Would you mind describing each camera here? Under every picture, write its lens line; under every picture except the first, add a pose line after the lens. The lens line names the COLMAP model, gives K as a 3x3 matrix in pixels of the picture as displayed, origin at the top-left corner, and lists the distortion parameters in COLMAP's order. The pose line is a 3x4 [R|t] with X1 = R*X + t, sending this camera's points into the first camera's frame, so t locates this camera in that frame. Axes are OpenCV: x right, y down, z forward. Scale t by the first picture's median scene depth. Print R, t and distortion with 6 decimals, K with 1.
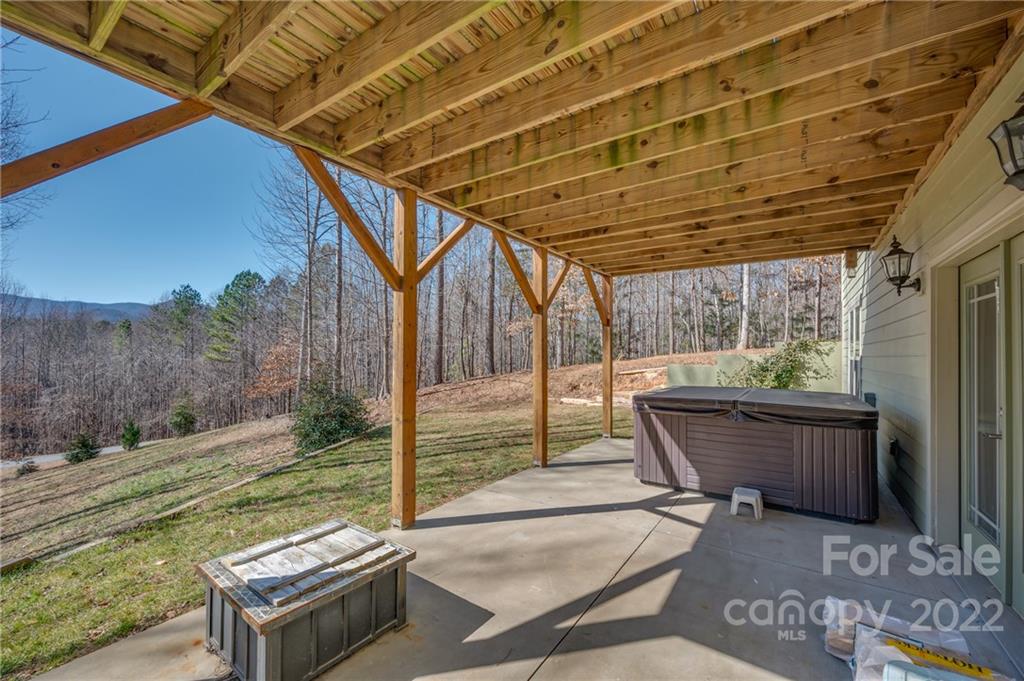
lens RADIAL K [[405.2, 0, 510.0], [0, 405.2, 349.2], [0, 0, 1]] dist [0.000814, 0.000125]
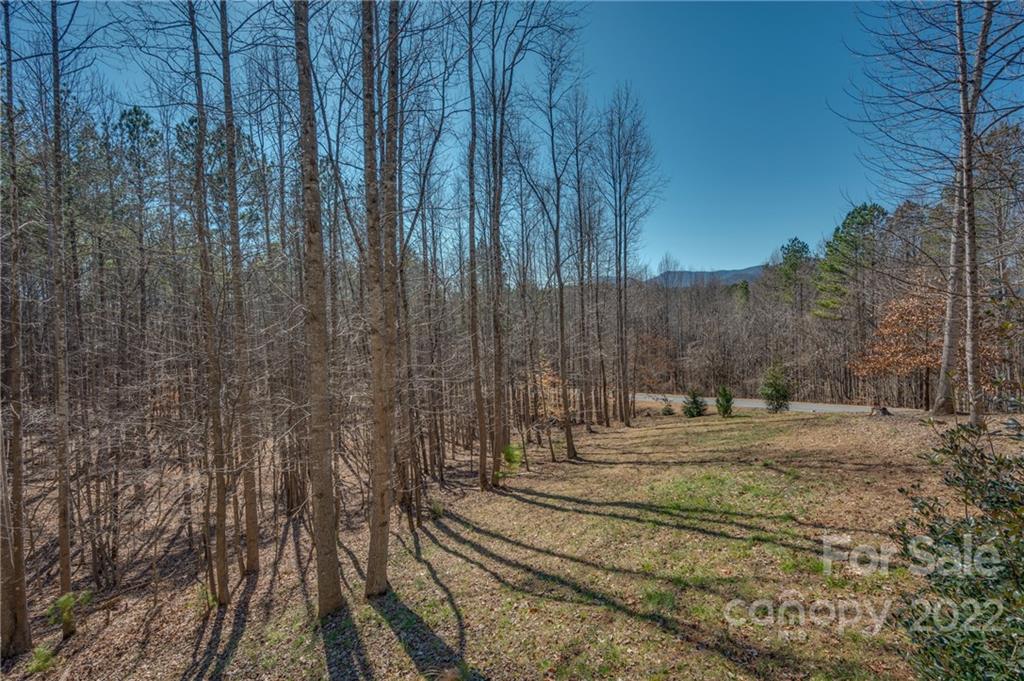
lens RADIAL K [[421.4, 0, 518.1], [0, 421.4, 329.1], [0, 0, 1]] dist [0.000030, 0.000080]
pose [[0.292811, 0.012053, -0.956094, -0.055327], [0.045649, 0.998604, 0.026570, -0.002543], [0.955080, -0.051425, 0.291852, 0.107619]]
